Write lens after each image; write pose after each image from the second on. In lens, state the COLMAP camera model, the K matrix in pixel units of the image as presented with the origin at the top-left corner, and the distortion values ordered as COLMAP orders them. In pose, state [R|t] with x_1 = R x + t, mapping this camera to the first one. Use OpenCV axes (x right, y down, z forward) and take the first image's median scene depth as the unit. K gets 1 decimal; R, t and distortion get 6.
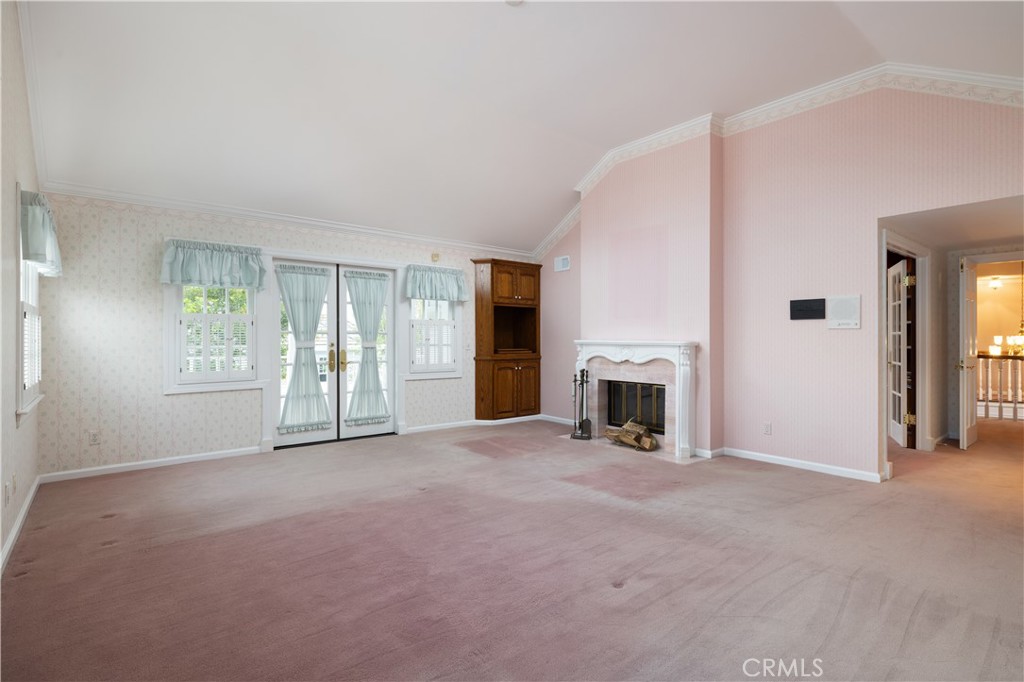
lens RADIAL K [[498.3, 0, 510.5], [0, 498.3, 336.5], [0, 0, 1]] dist [0.001402, 0.000211]
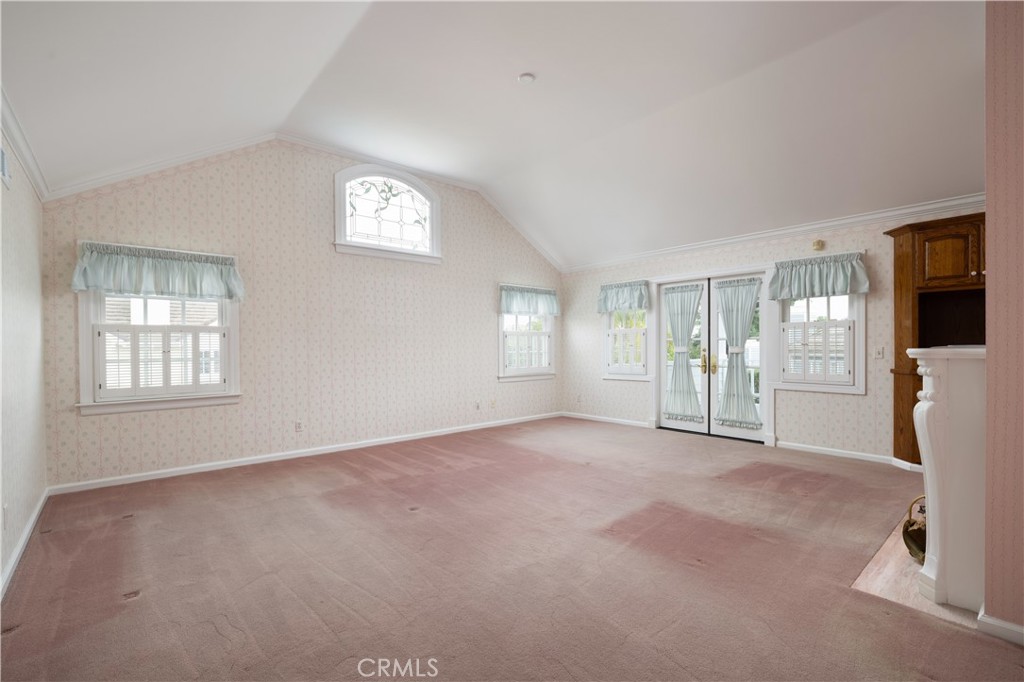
lens RADIAL K [[461.7, 0, 513.7], [0, 461.7, 348.6], [0, 0, 1]] dist [-0.002453, -0.000170]
pose [[0.032162, 0.005117, -0.999470, 0.662081], [0.013715, 0.999890, 0.005560, 0.001571], [0.999389, -0.013887, 0.032088, 0.514483]]
